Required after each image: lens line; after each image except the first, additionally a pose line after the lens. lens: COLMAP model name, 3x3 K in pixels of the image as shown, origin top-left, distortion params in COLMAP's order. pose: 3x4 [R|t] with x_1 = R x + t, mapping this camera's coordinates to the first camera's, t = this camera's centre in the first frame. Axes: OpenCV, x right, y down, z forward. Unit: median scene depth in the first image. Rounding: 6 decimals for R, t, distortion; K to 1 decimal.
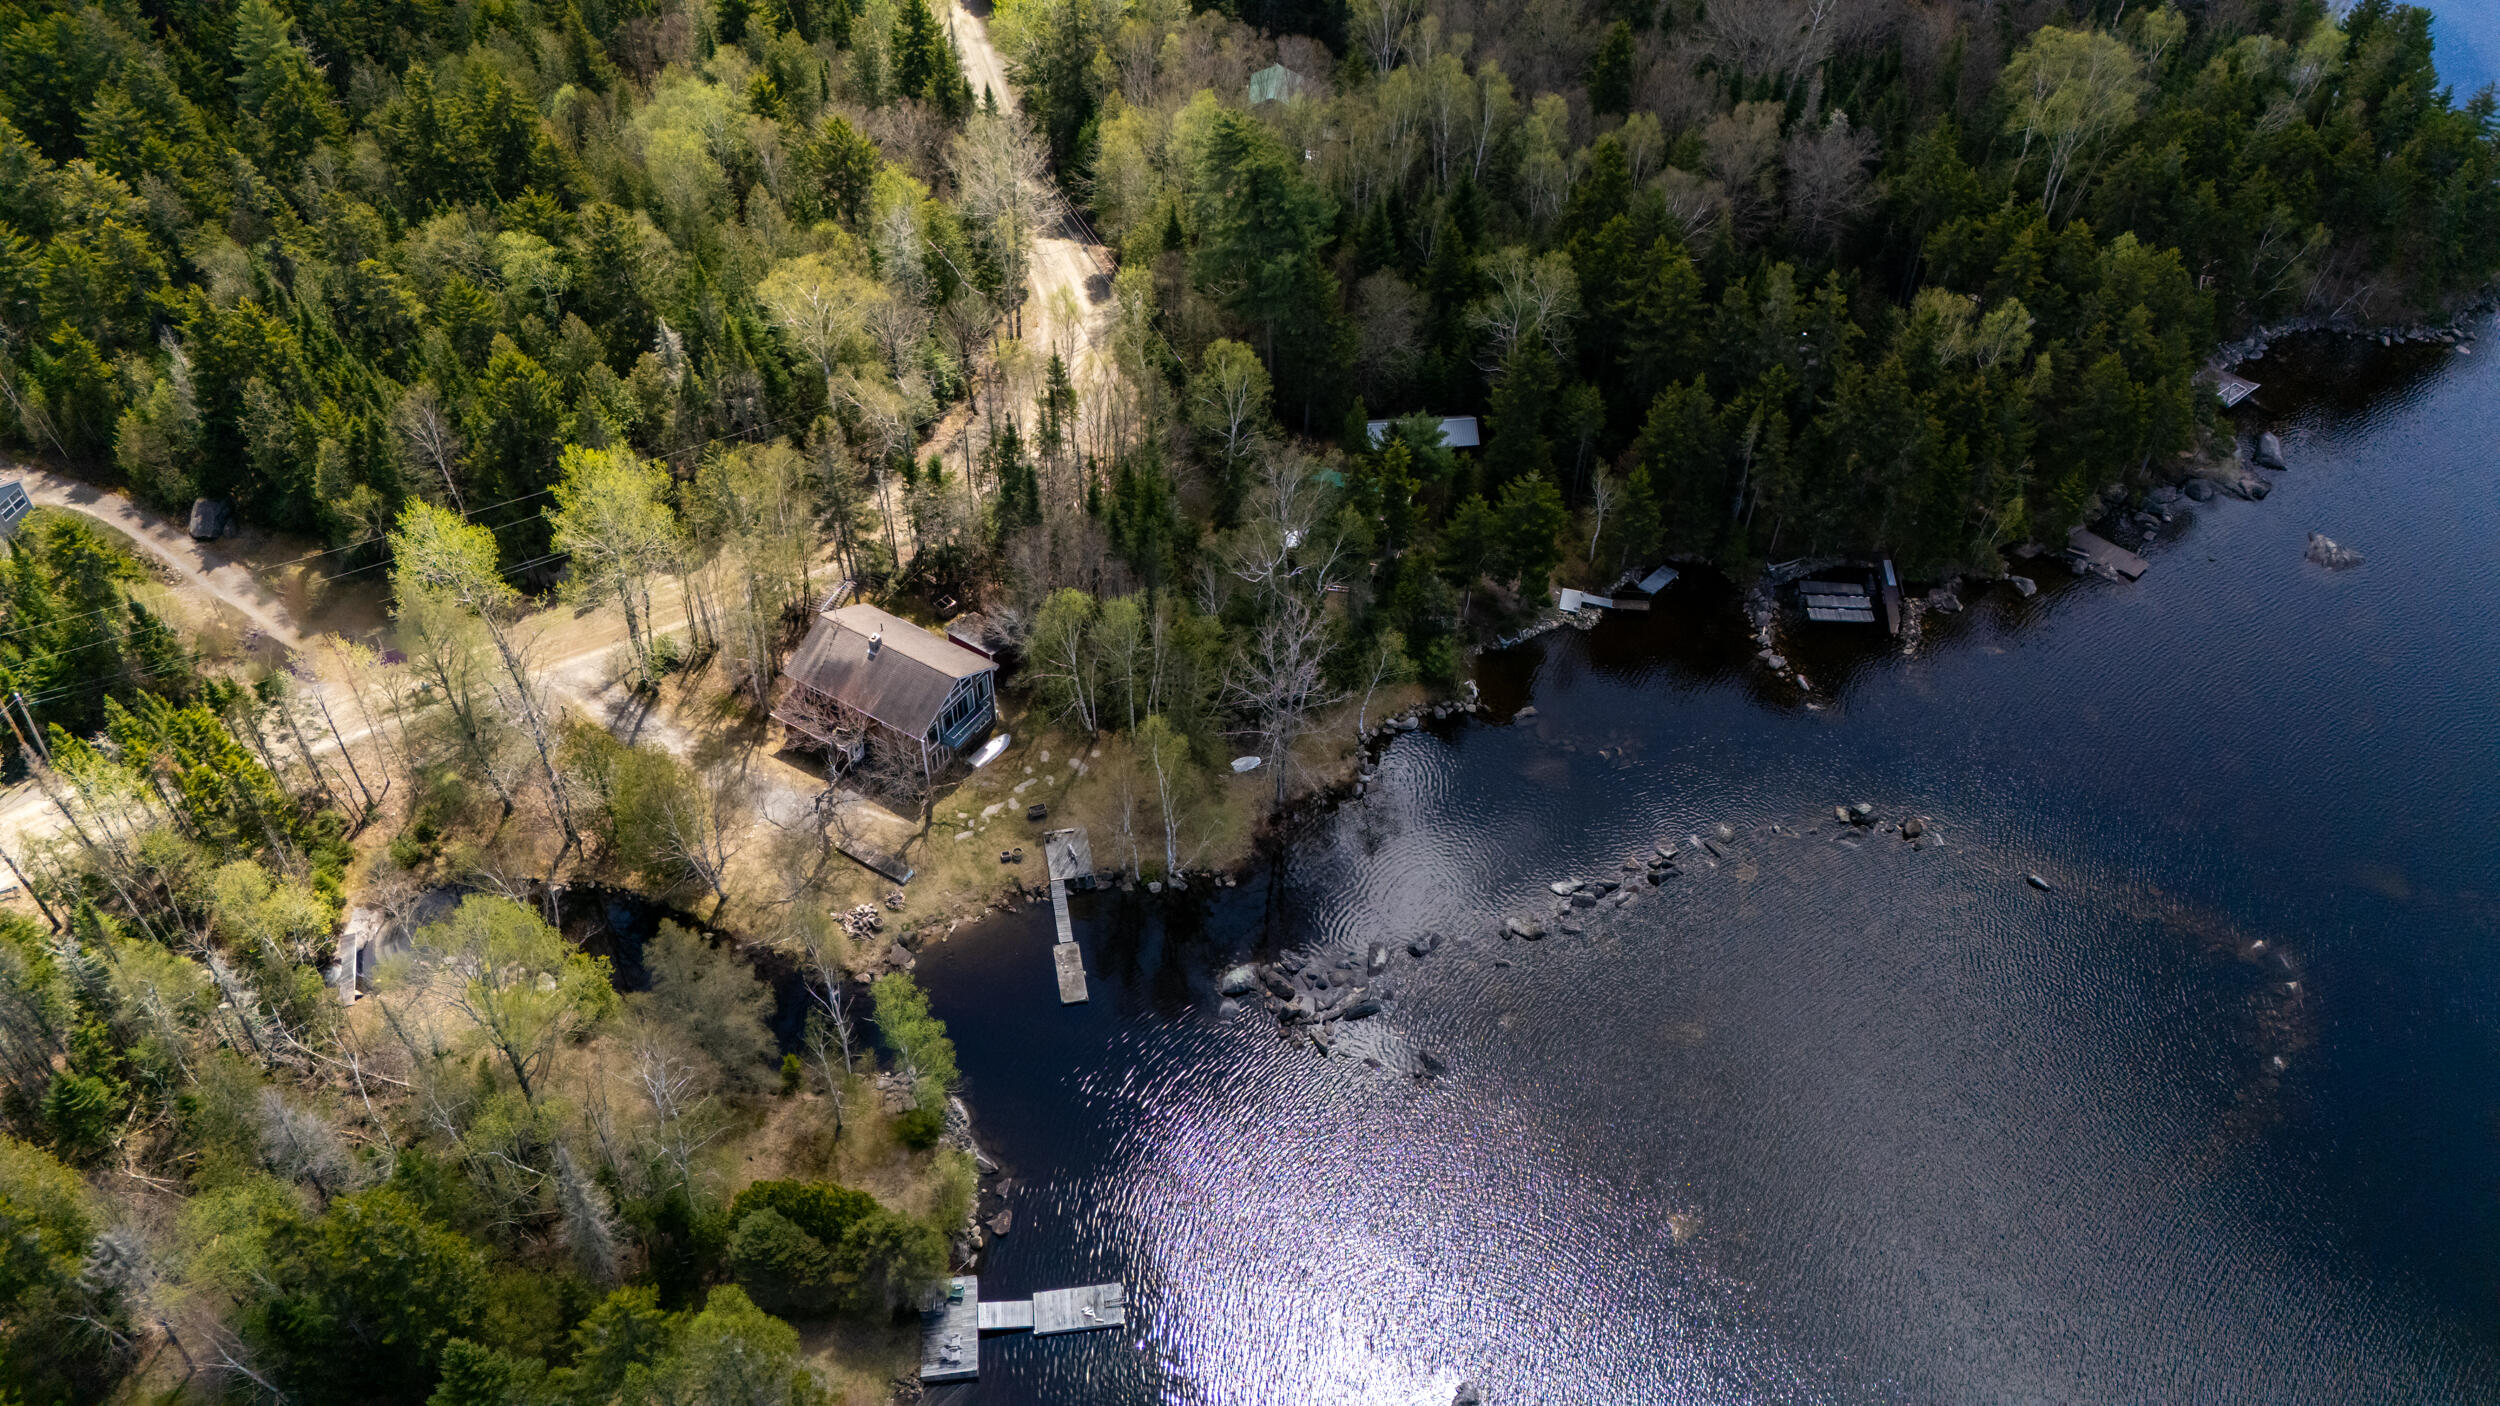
lens RADIAL K [[1827.2, 0, 1250.0], [0, 1827.2, 703.0], [0, 0, 1]] dist [0.124993, -0.144550]
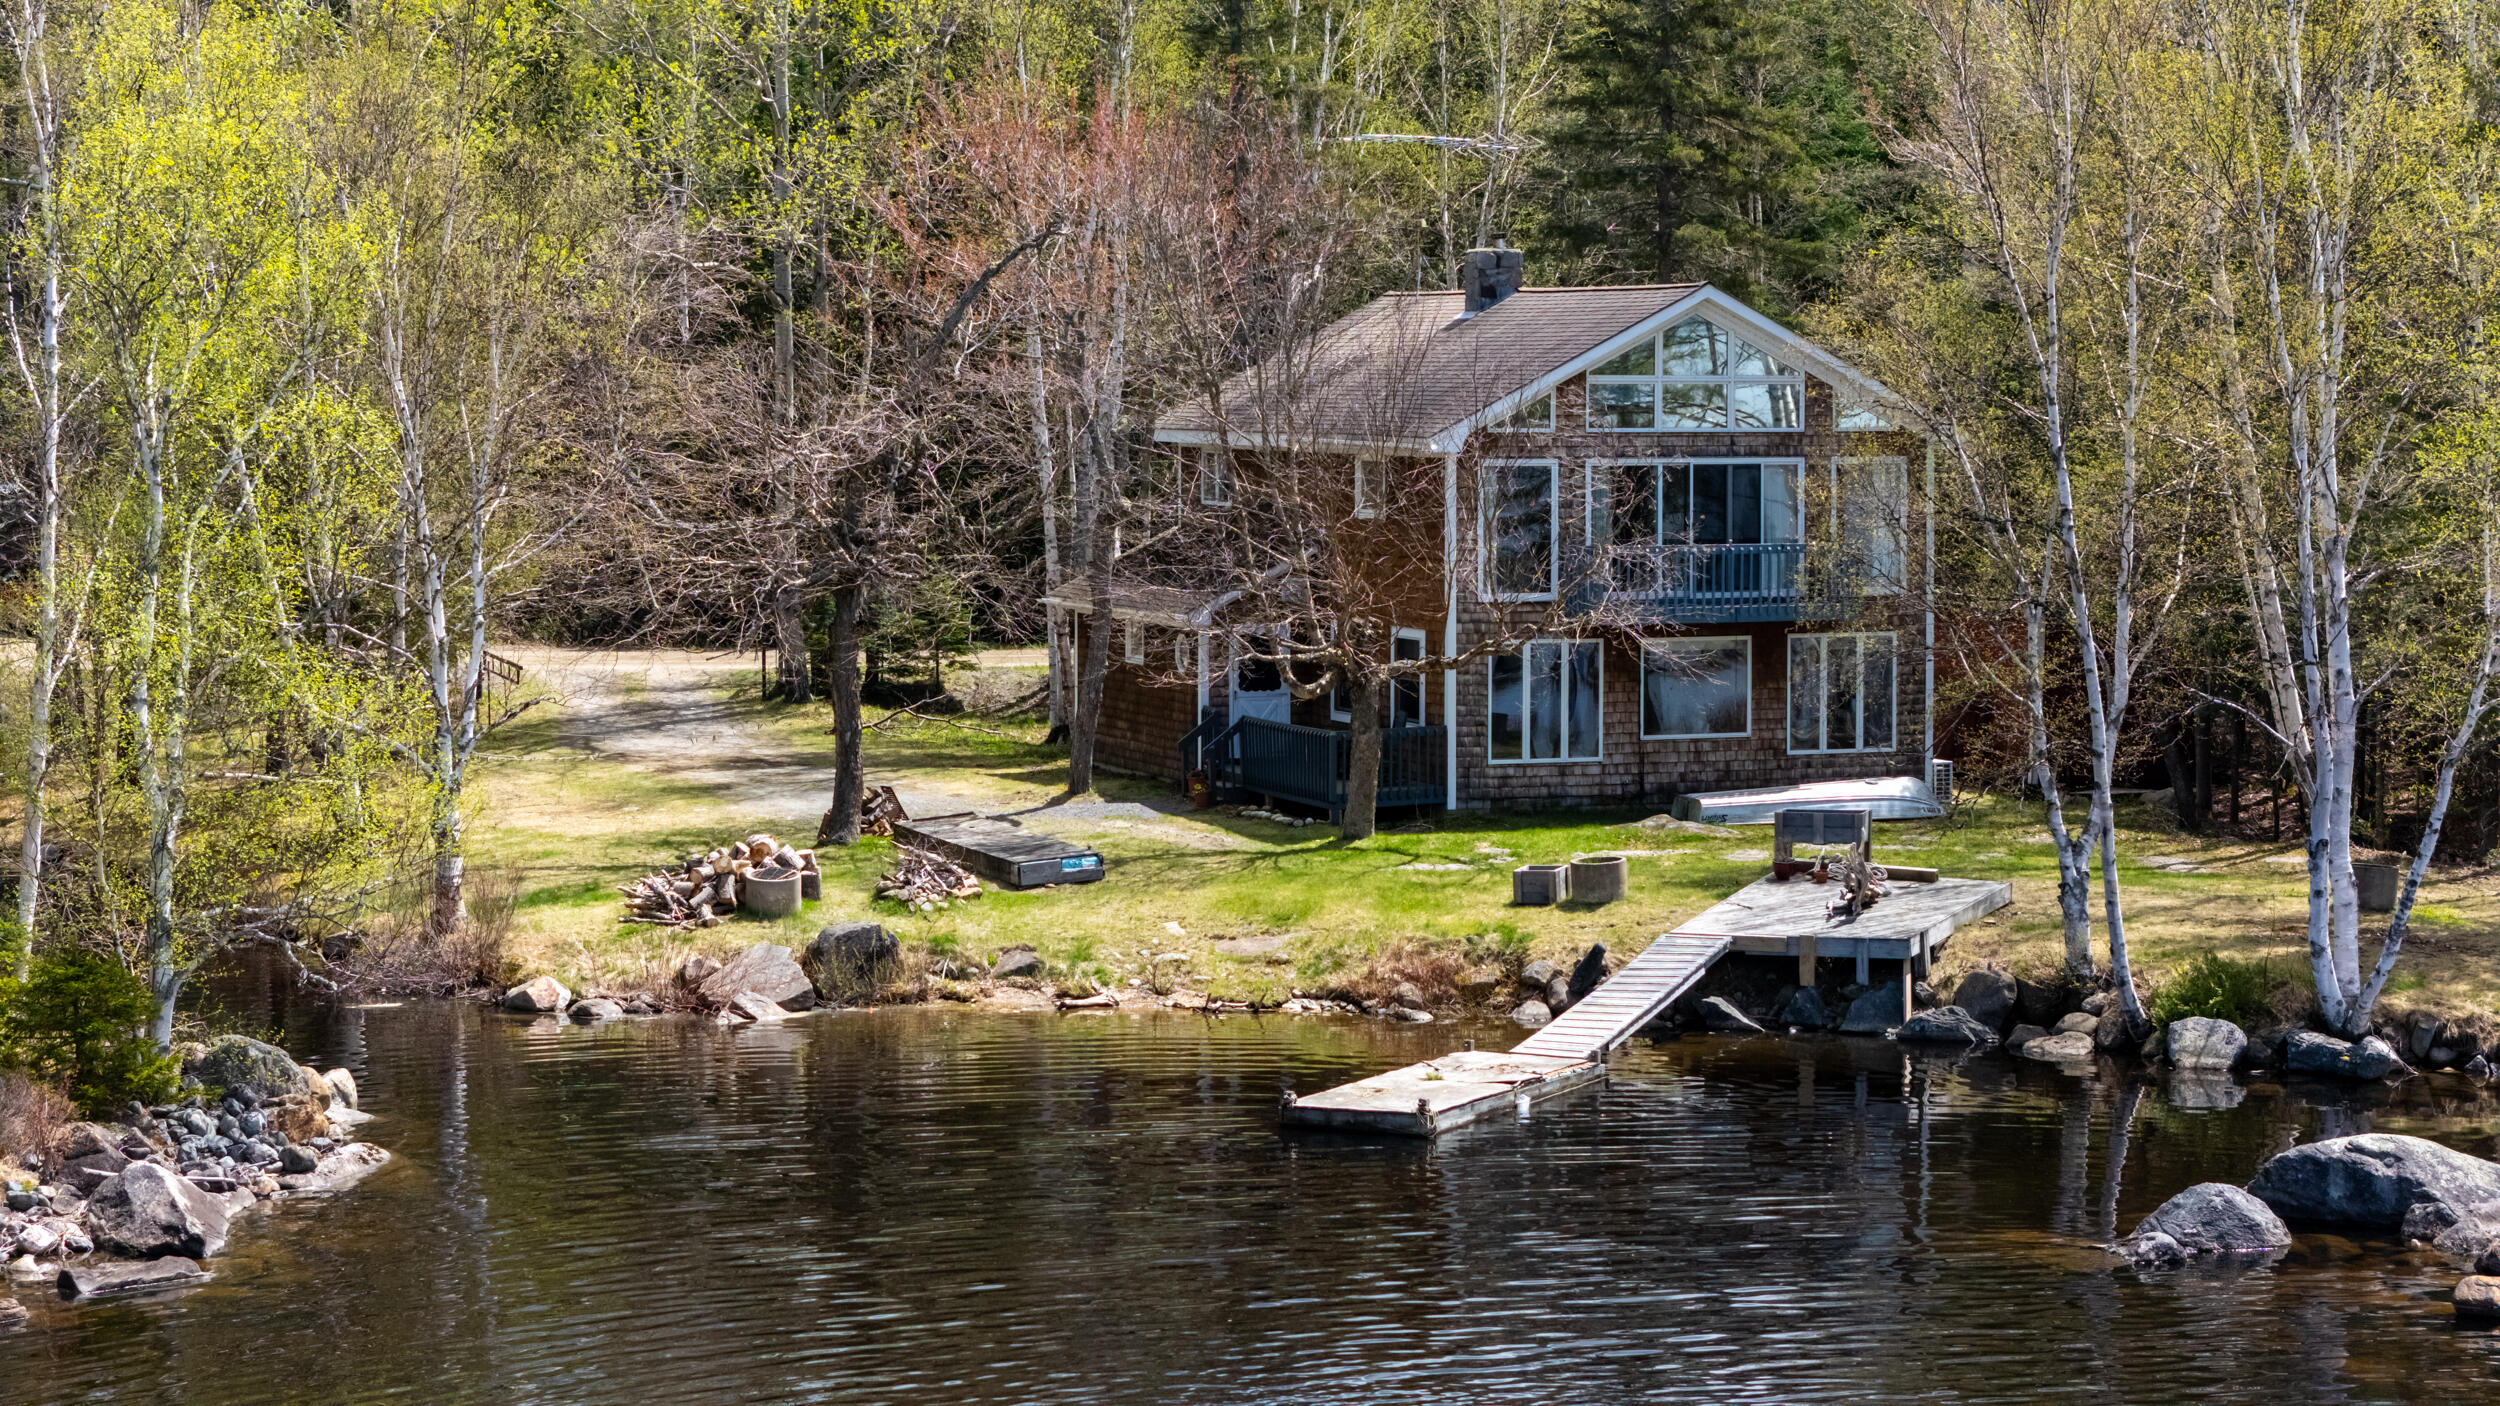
lens RADIAL K [[5020.9, 0, 1250.0], [0, 5020.9, 703.0], [0, 0, 1]] dist [-0.100636, -0.025946]
pose [[0.789452, 0.023117, -0.613377, 0.158104], [-0.421073, 0.747485, -0.513774, 0.352358], [0.446613, 0.663876, 0.599838, 0.690680]]
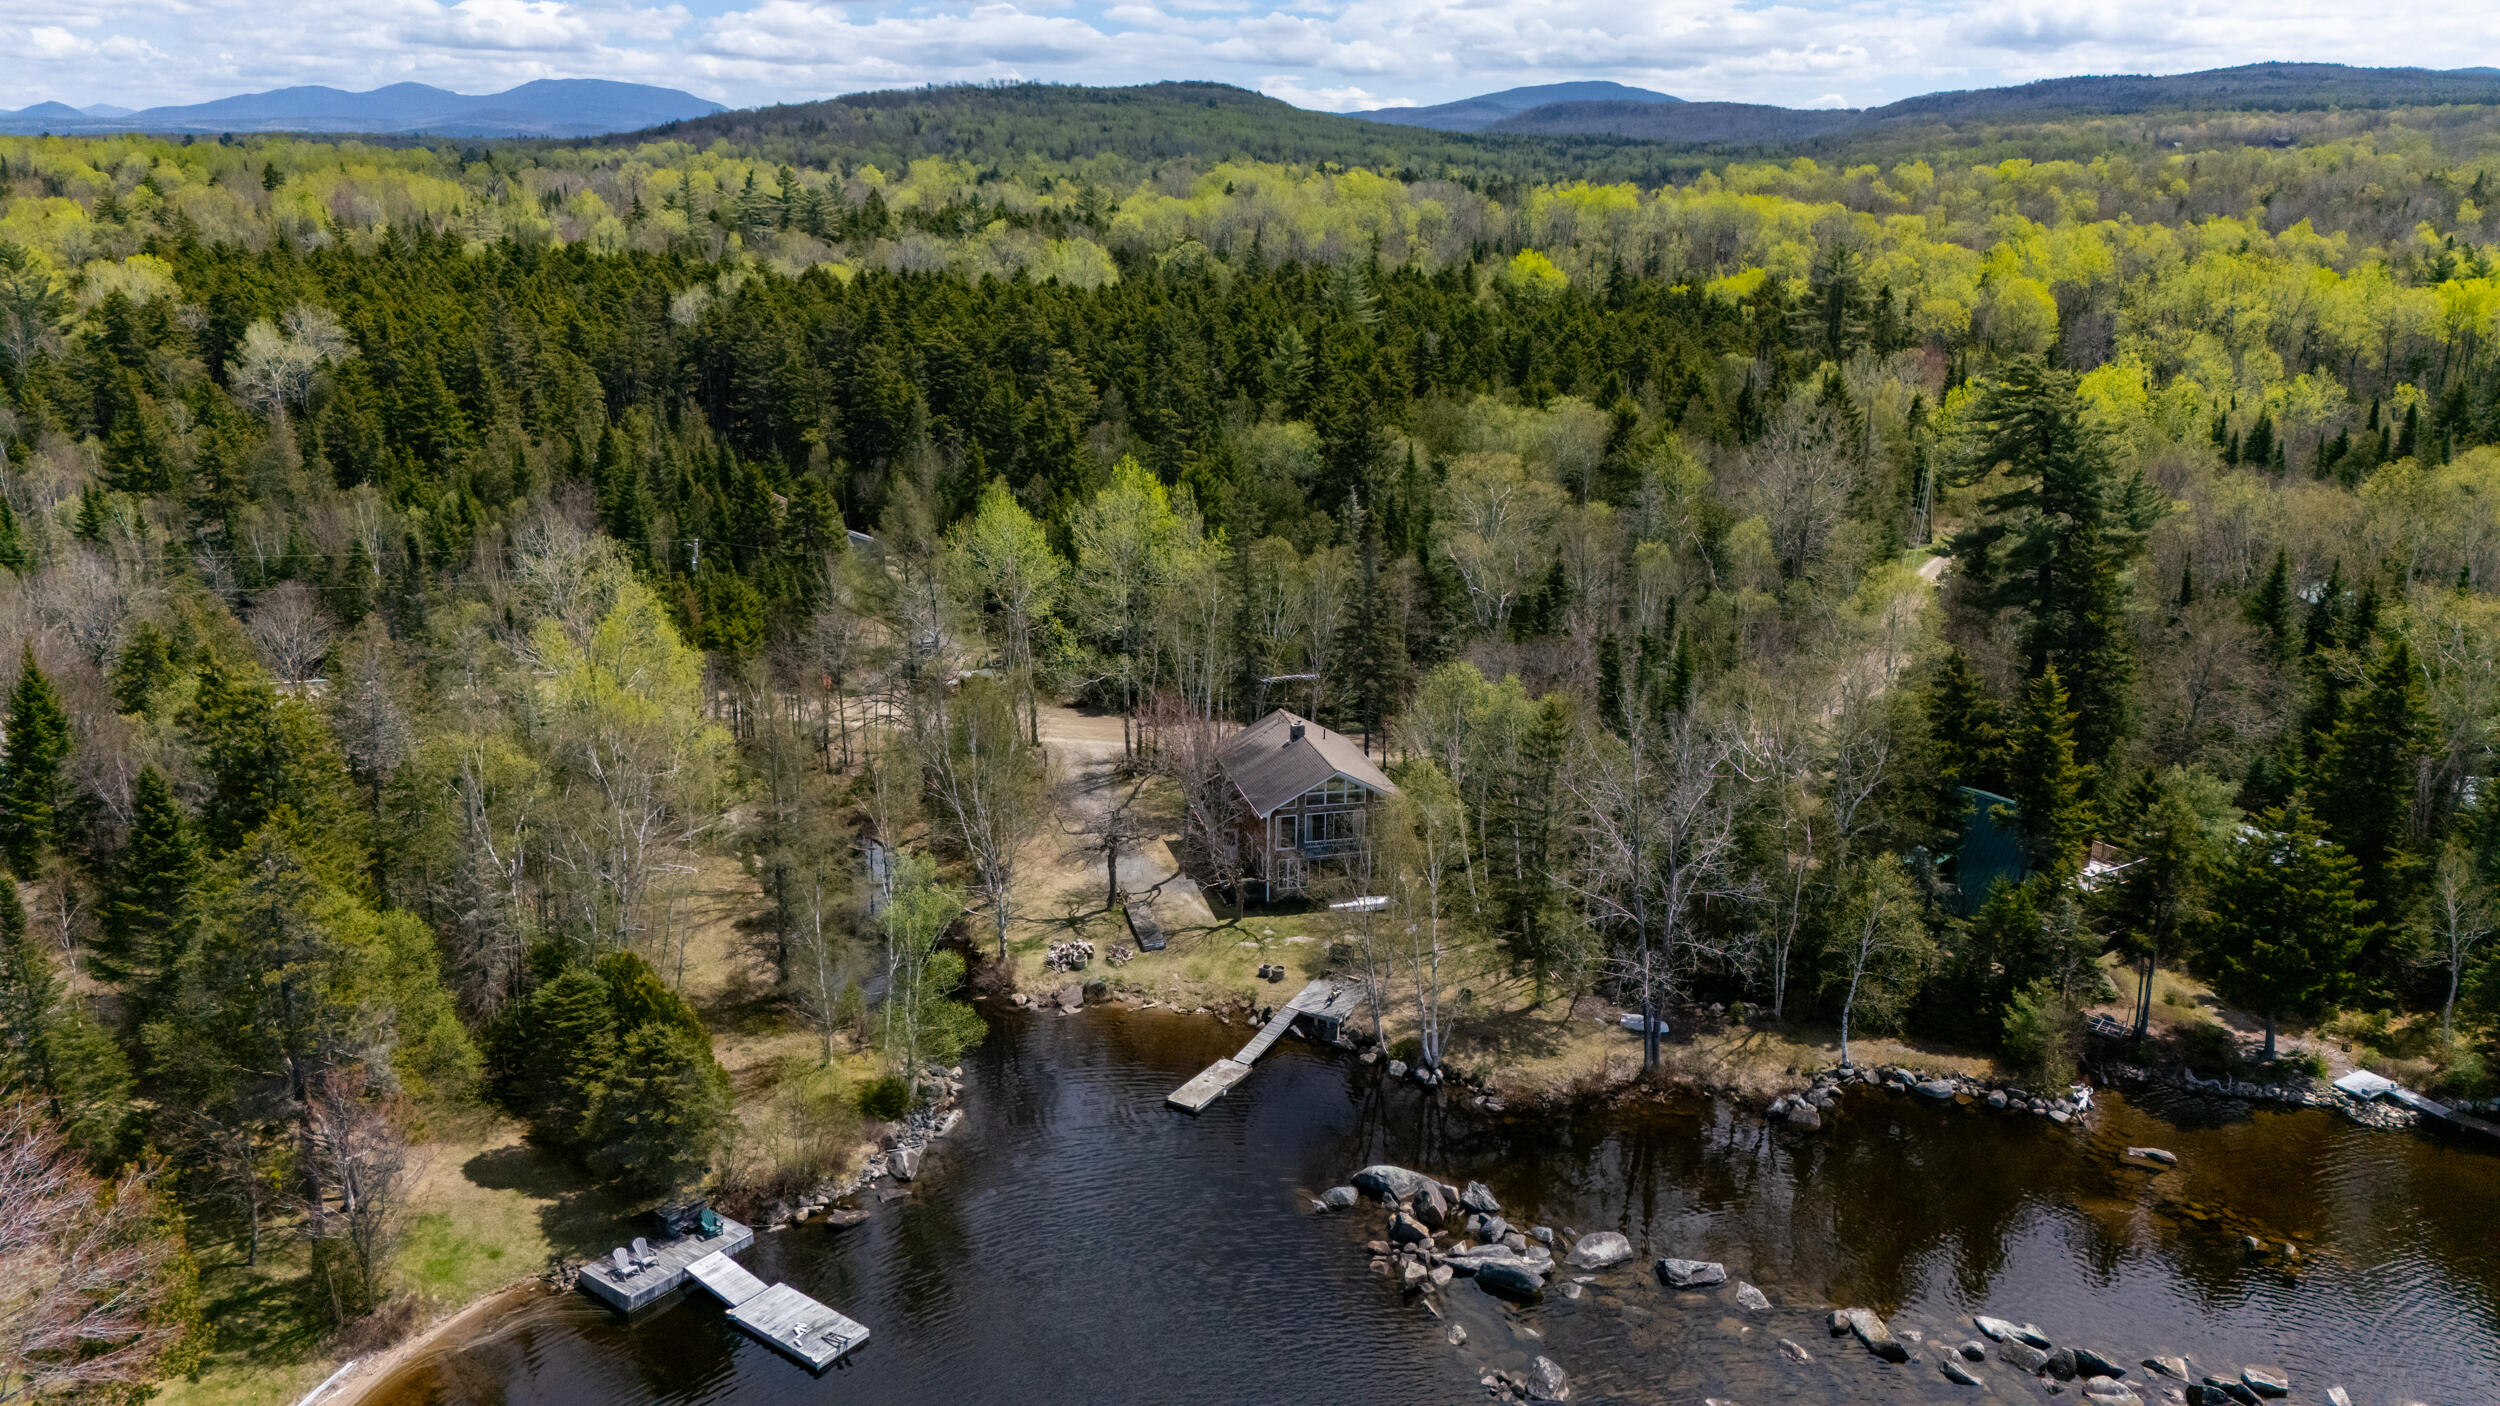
lens RADIAL K [[1827.2, 0, 1250.0], [0, 1827.2, 703.0], [0, 0, 1]] dist [0.124993, -0.144550]
pose [[0.717652, 0.185451, -0.671255, 0.355352], [-0.485394, 0.824379, -0.291189, 0.221135], [0.499367, 0.534796, 0.681635, 0.439293]]
